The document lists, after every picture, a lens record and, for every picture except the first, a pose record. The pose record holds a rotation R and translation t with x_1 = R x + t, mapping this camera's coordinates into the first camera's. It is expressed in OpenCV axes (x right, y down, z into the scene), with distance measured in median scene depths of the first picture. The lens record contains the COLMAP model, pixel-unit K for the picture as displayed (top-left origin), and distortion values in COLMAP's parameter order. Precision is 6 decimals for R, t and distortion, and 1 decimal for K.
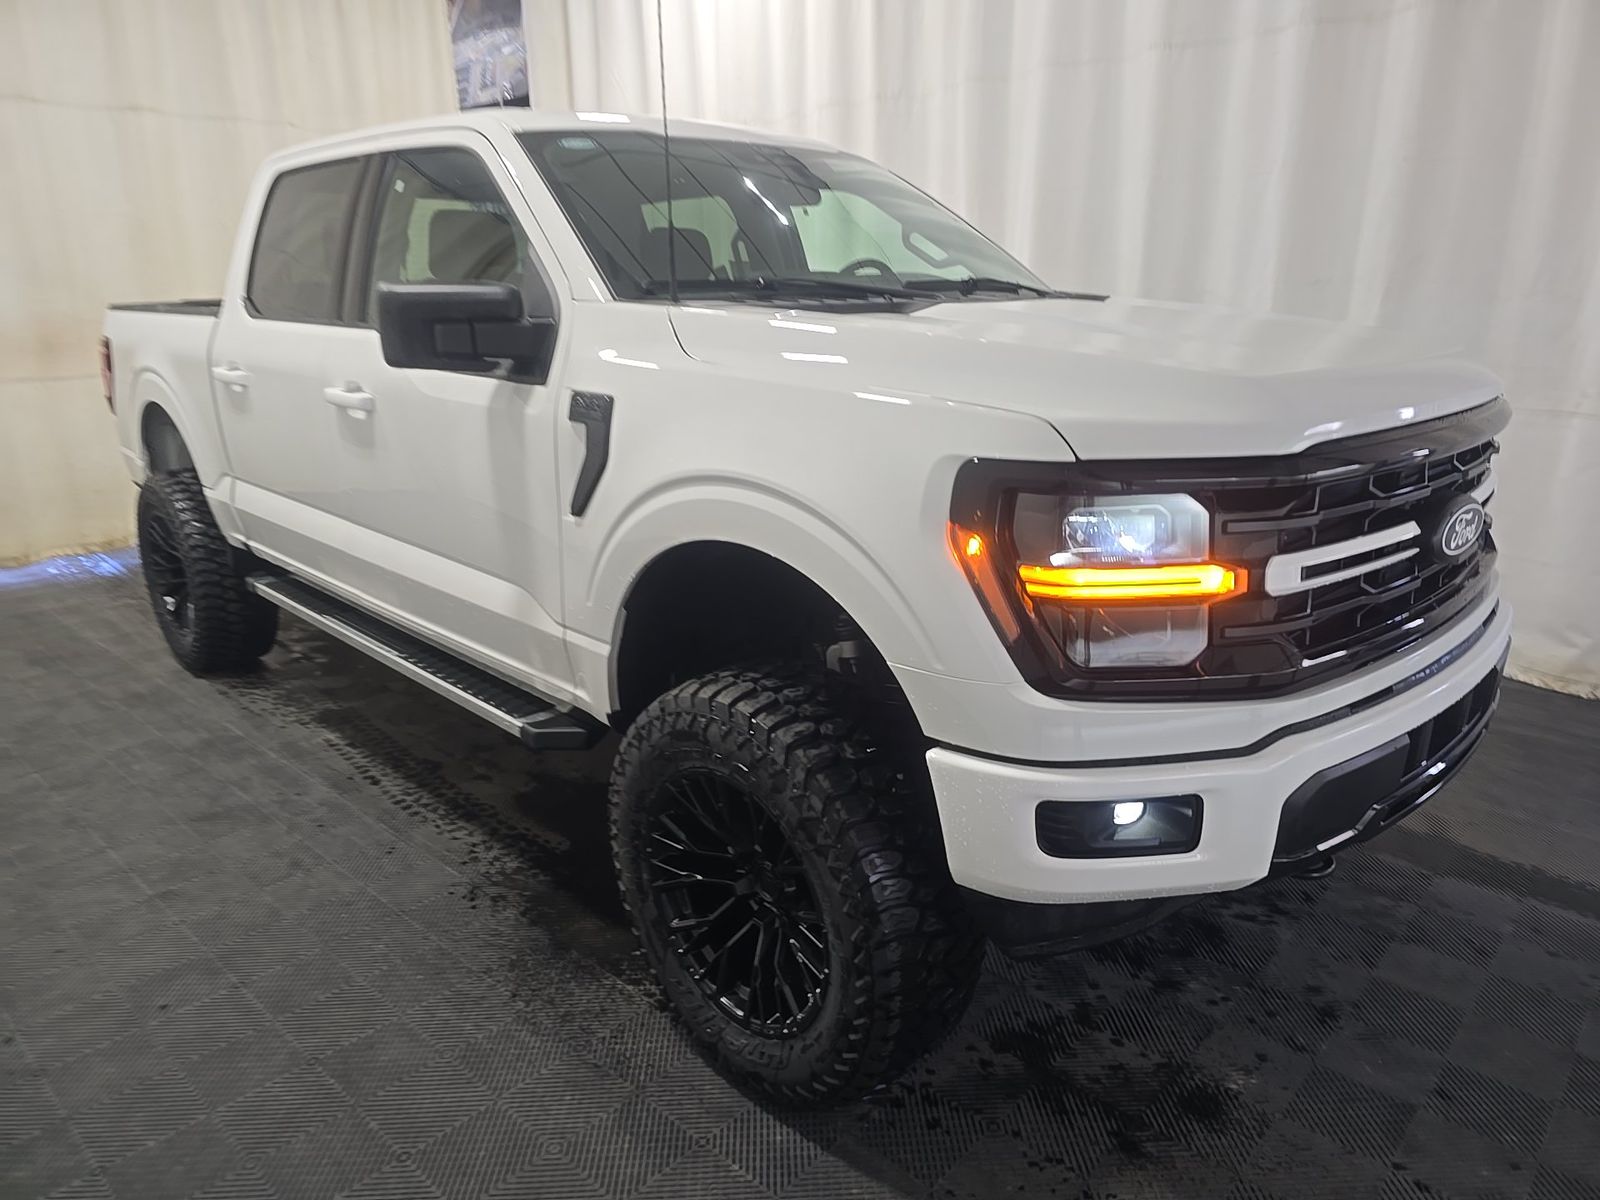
lens RADIAL K [[1047.9, 0, 793.6], [0, 1047.9, 569.2], [0, 0, 1]] dist [0.010983, -0.001716]
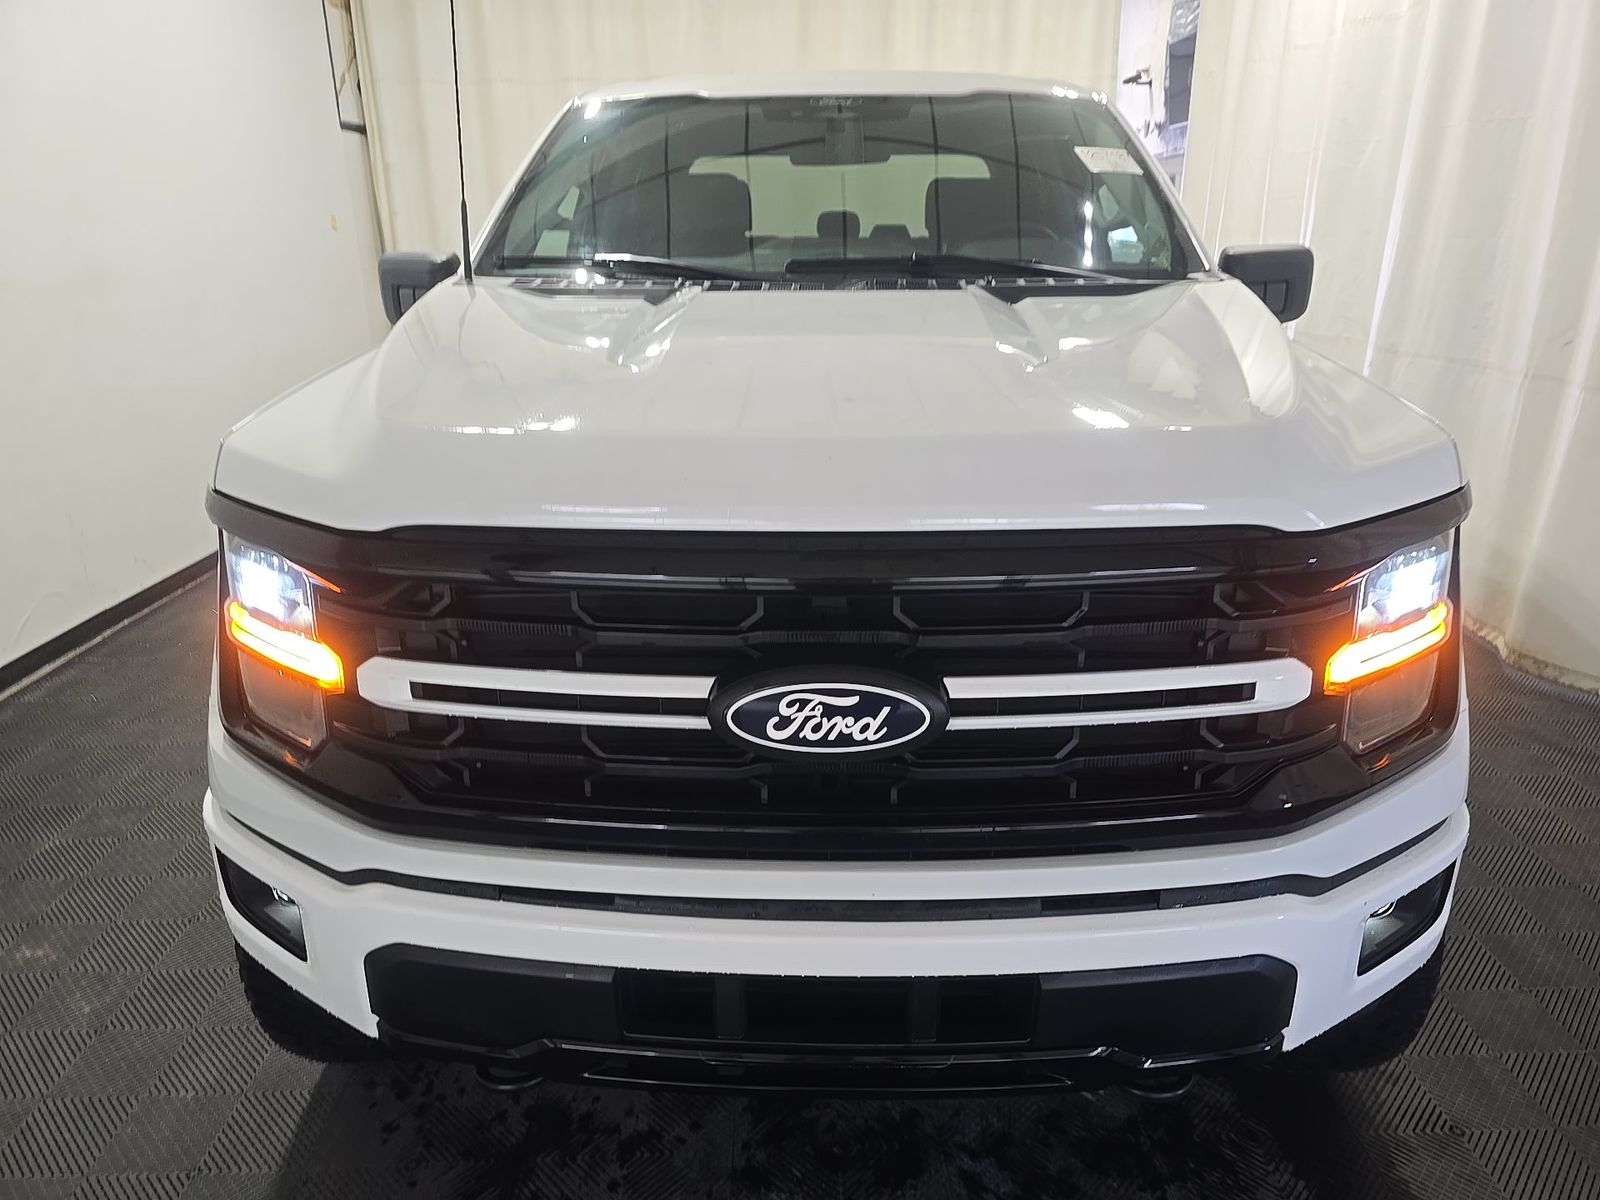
lens RADIAL K [[1086.7, 0, 800.0], [0, 1086.7, 600.0], [0, 0, 1]] dist [0.043326, -0.039600]
pose [[0.682861, 0.233049, -0.692379, 1.097399], [-0.168241, 0.972445, 0.161389, -0.212209], [0.710912, 0.006280, 0.703253, 0.582491]]
